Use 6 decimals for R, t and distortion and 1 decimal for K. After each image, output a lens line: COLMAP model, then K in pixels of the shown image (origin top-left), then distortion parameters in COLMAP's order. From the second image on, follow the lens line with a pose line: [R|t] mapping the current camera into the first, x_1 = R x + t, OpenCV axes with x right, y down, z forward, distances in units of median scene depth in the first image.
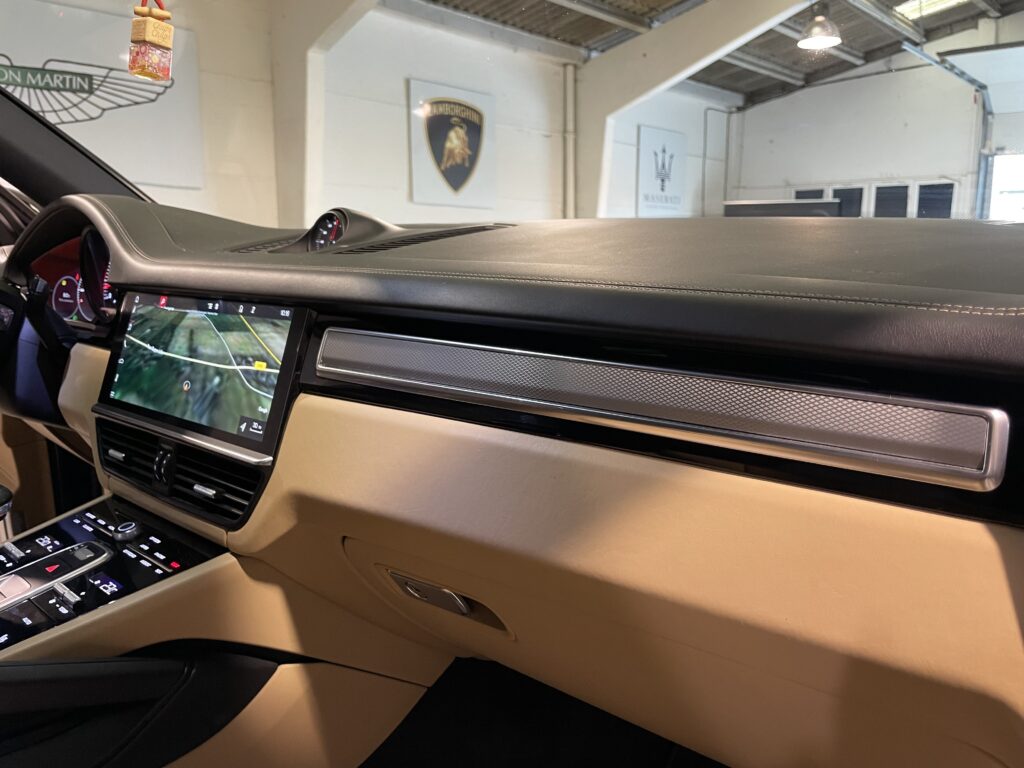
lens RADIAL K [[787.8, 0, 518.1], [0, 787.8, 374.6], [0, 0, 1]] dist [0.079623, -0.139303]
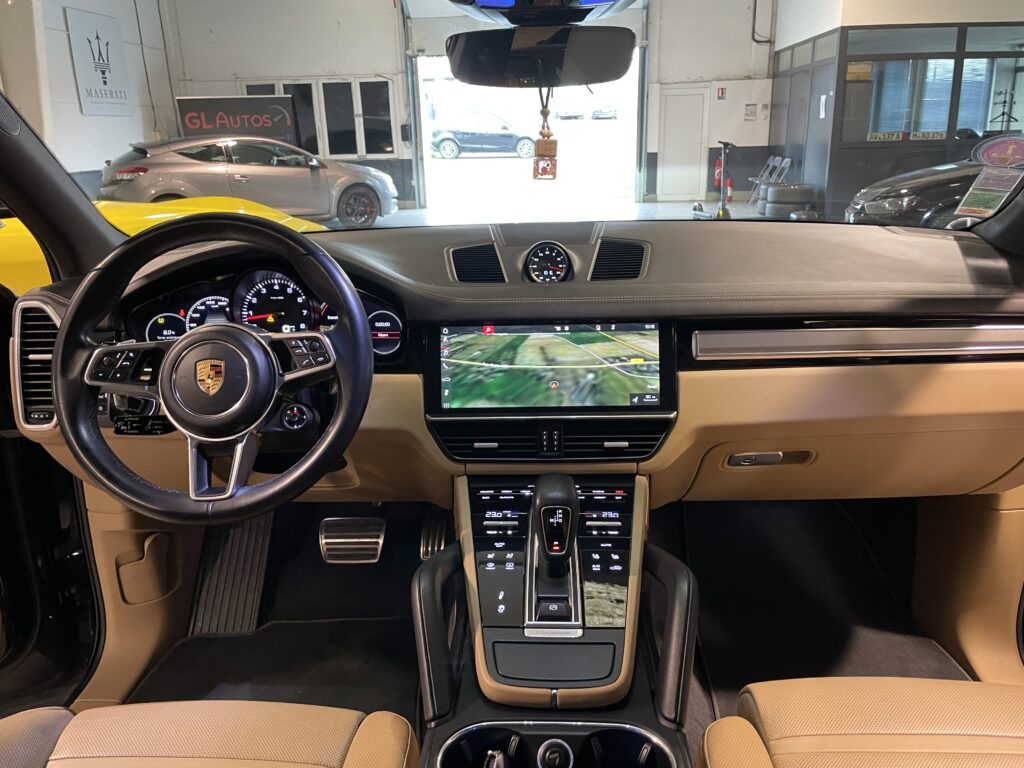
lens RADIAL K [[774.2, 0, 510.3], [0, 774.2, 379.4], [0, 0, 1]] dist [0.101375, -0.146112]
pose [[0.771599, -0.216718, 0.598053, -0.134042], [0.128009, 0.973842, 0.187739, -0.027623], [-0.623096, -0.068303, 0.779157, -0.006928]]
